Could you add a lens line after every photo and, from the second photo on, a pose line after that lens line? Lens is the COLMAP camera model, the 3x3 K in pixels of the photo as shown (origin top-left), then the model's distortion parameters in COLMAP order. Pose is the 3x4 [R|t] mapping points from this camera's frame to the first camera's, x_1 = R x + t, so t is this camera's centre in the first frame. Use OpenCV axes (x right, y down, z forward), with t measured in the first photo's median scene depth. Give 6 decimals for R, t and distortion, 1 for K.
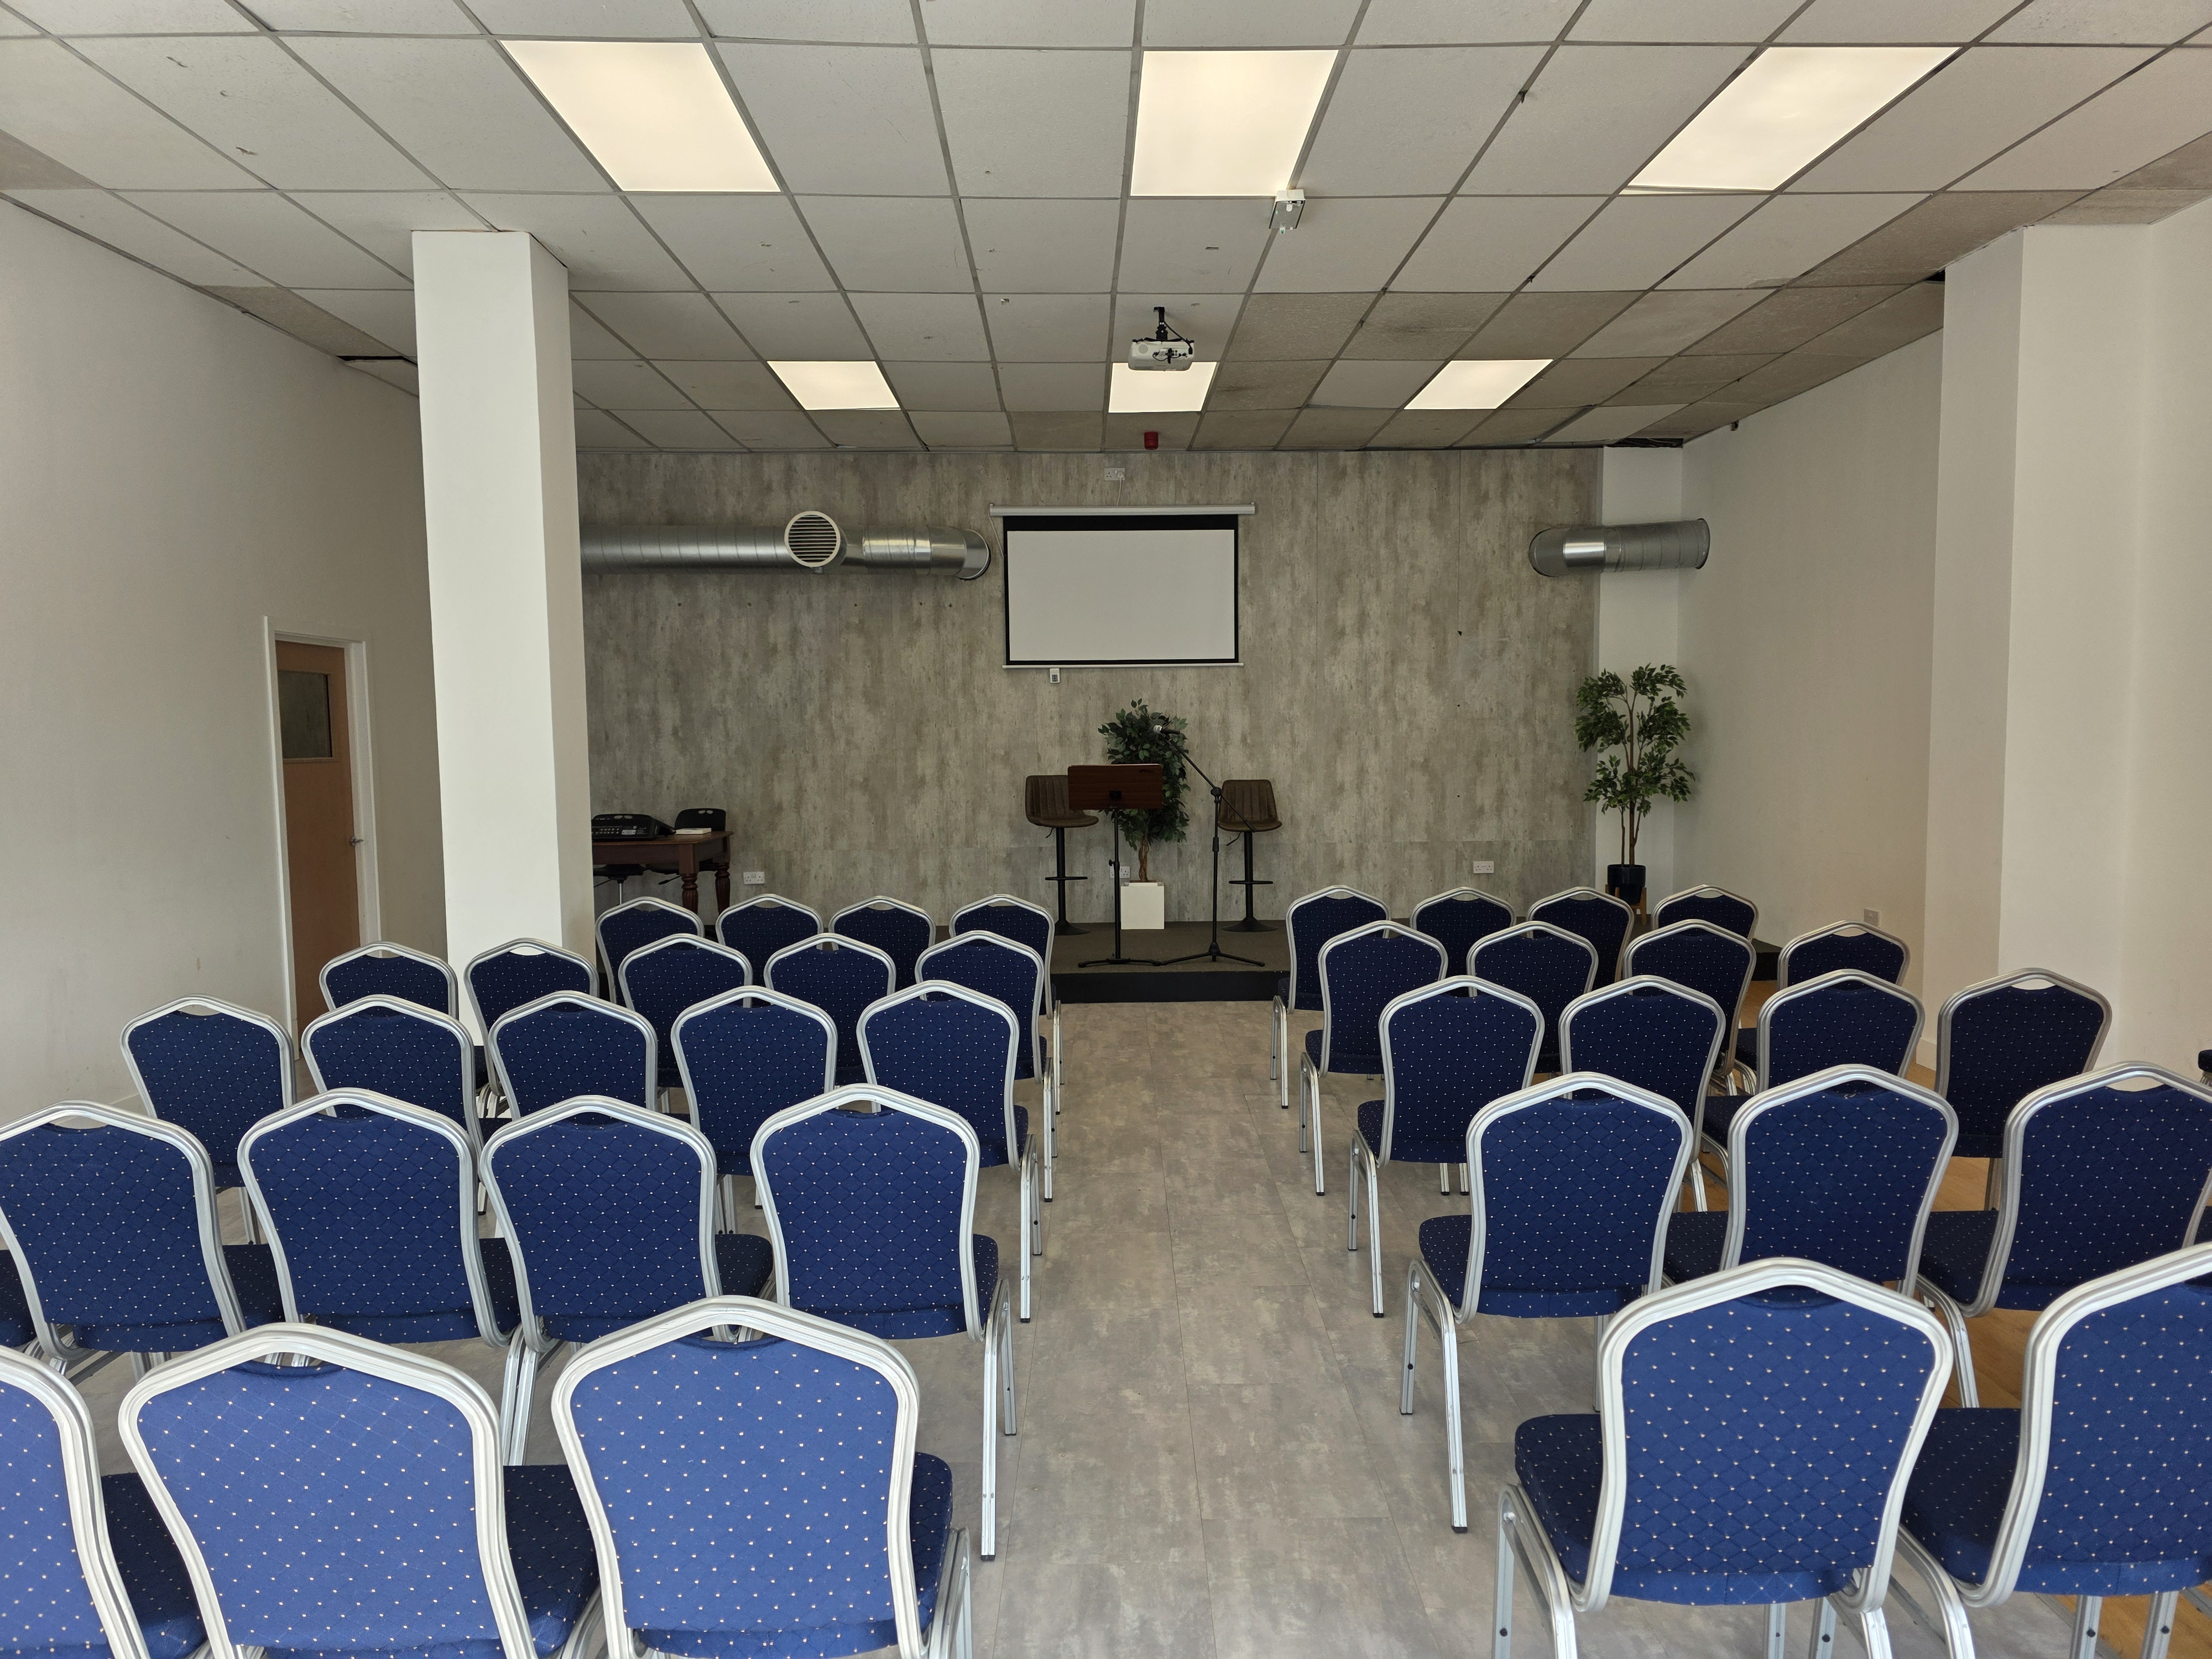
lens RADIAL K [[1492.2, 0, 1136.9], [0, 1492.2, 837.7], [0, 0, 1]] dist [0.077531, -0.075848]
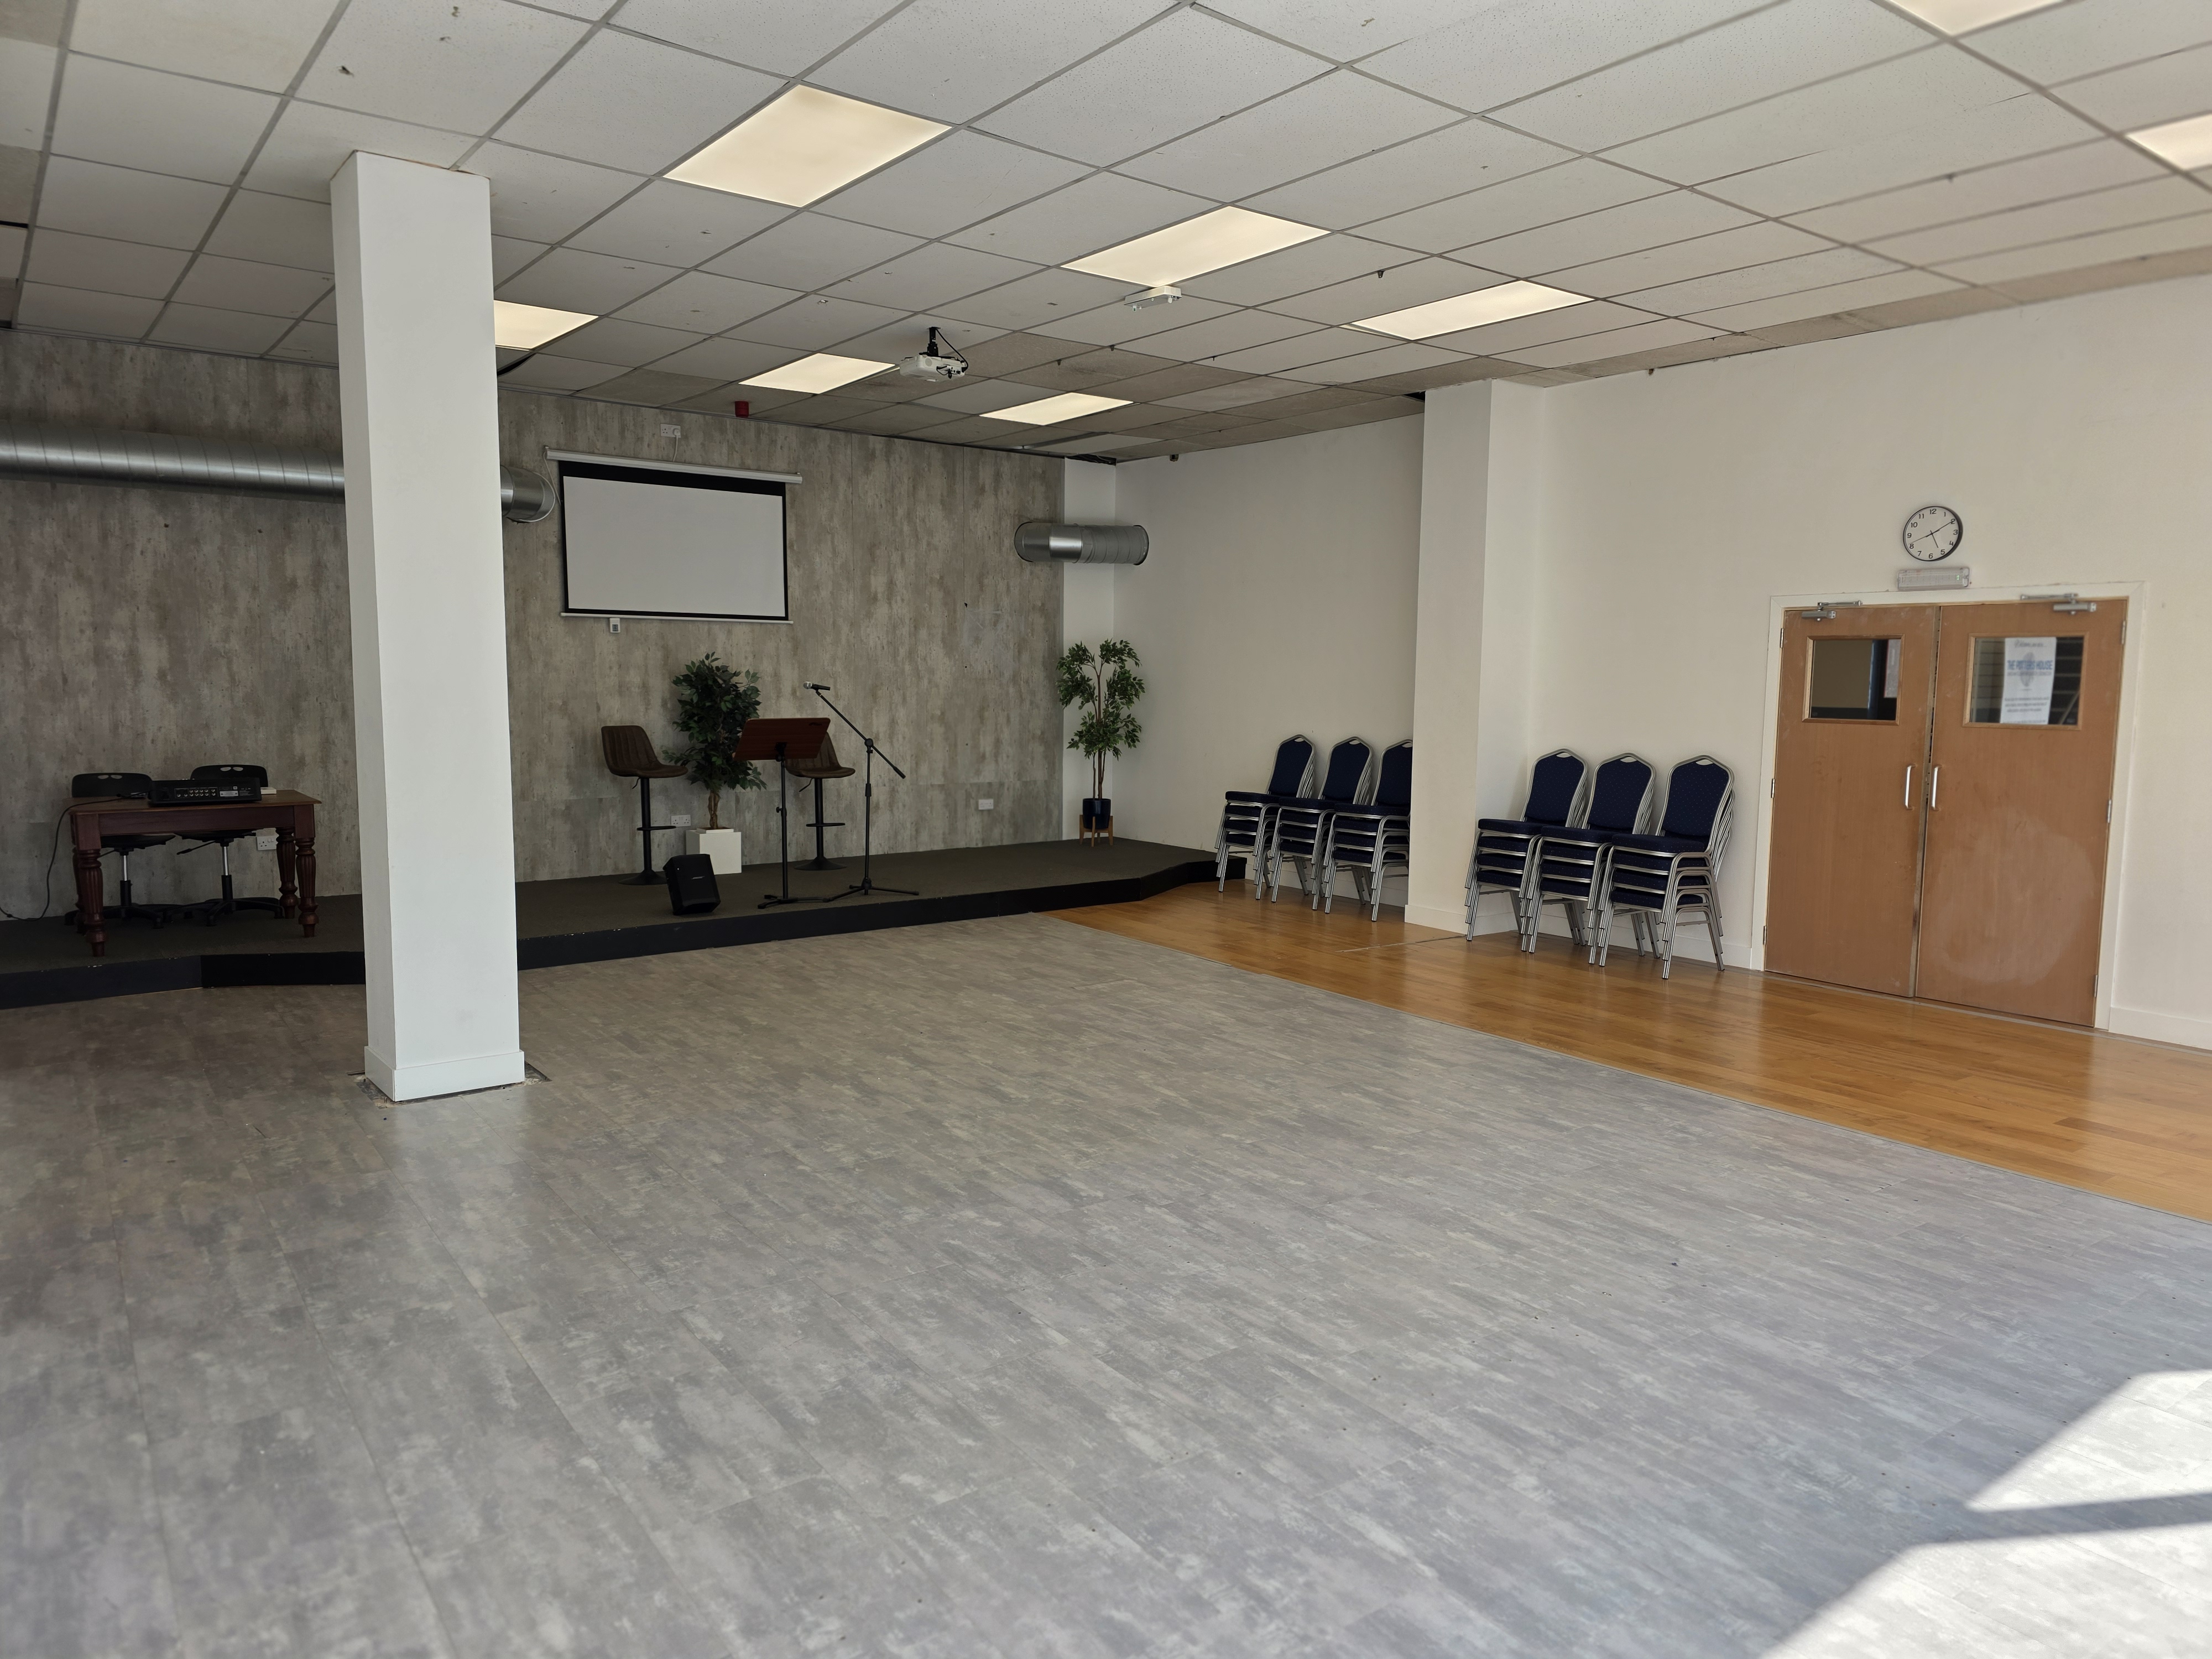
lens RADIAL K [[1482.0, 0, 1160.1], [0, 1482.0, 821.0], [0, 0, 1]] dist [0.081626, -0.080540]
pose [[0.804925, -0.038939, 0.592097, -0.362300], [0.022113, 0.999120, 0.035645, -0.006043], [-0.592964, -0.015598, 0.805078, -0.025015]]
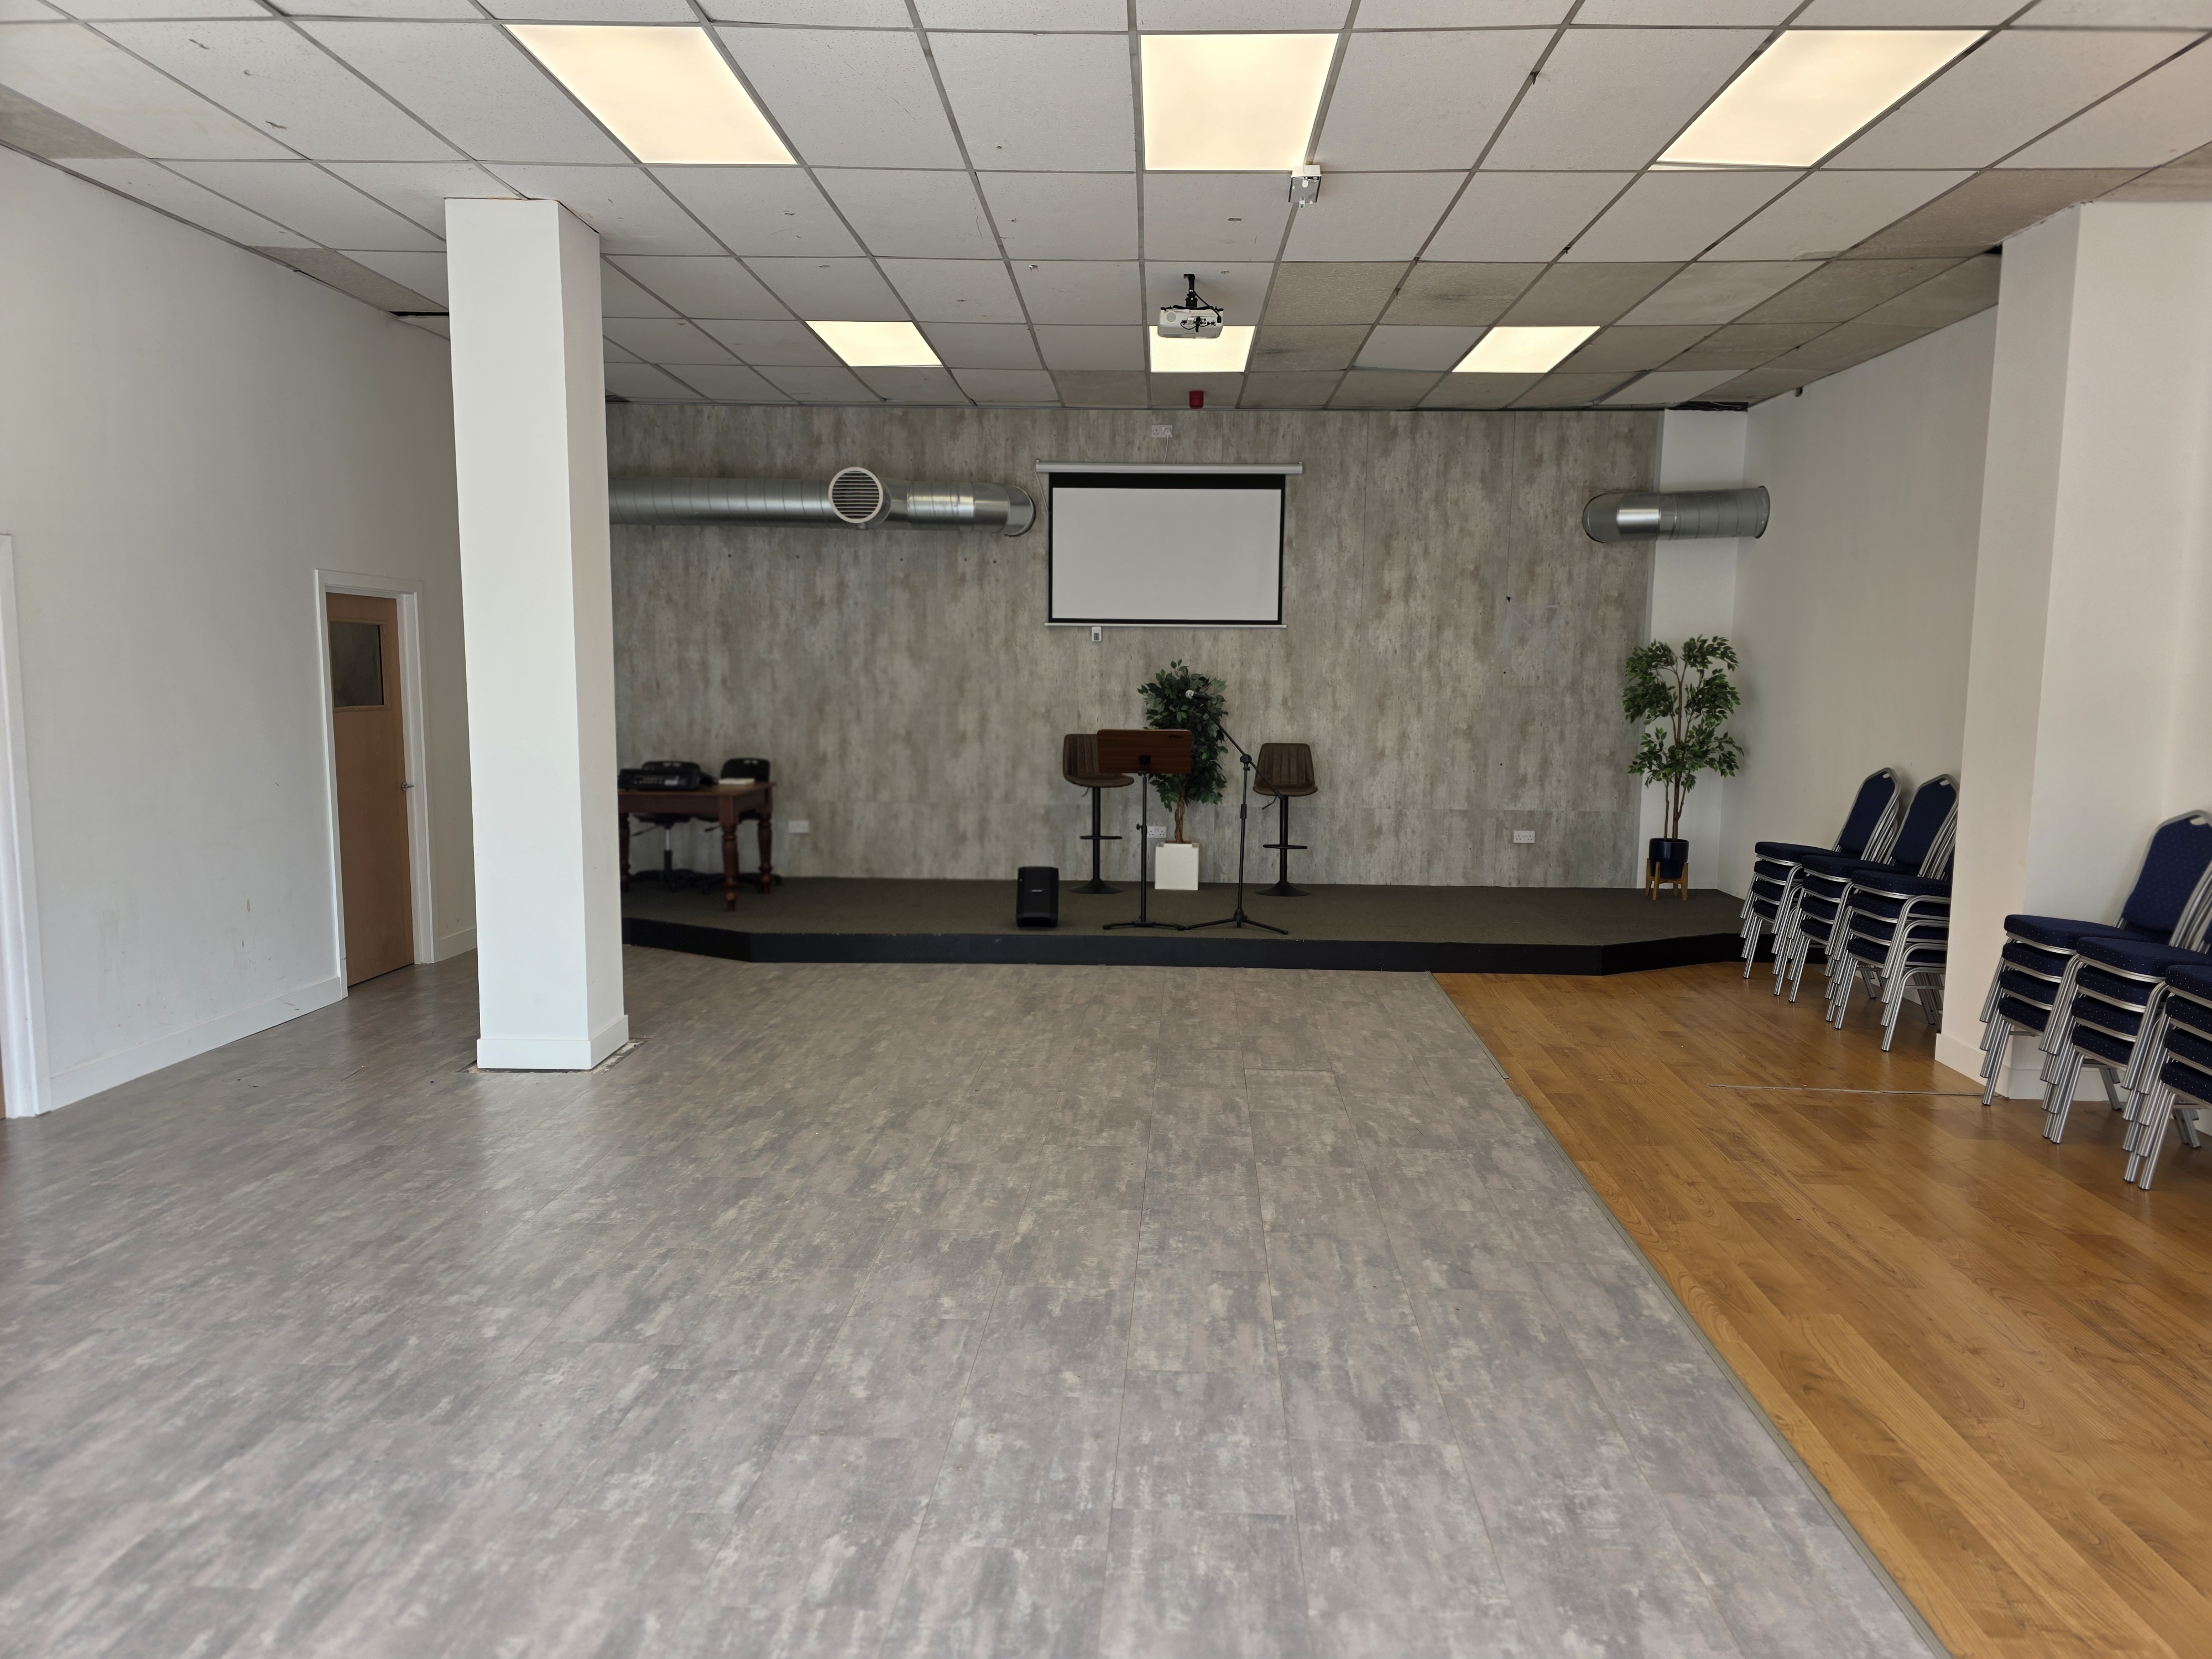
lens RADIAL K [[1492.2, 0, 1136.9], [0, 1492.2, 837.7], [0, 0, 1]] dist [0.077531, -0.075848]
pose [[0.998164, 0.028946, -0.053212, 0.029339], [-0.026709, 0.998748, 0.042292, -0.015256], [0.054370, -0.040793, 0.997687, -0.004359]]
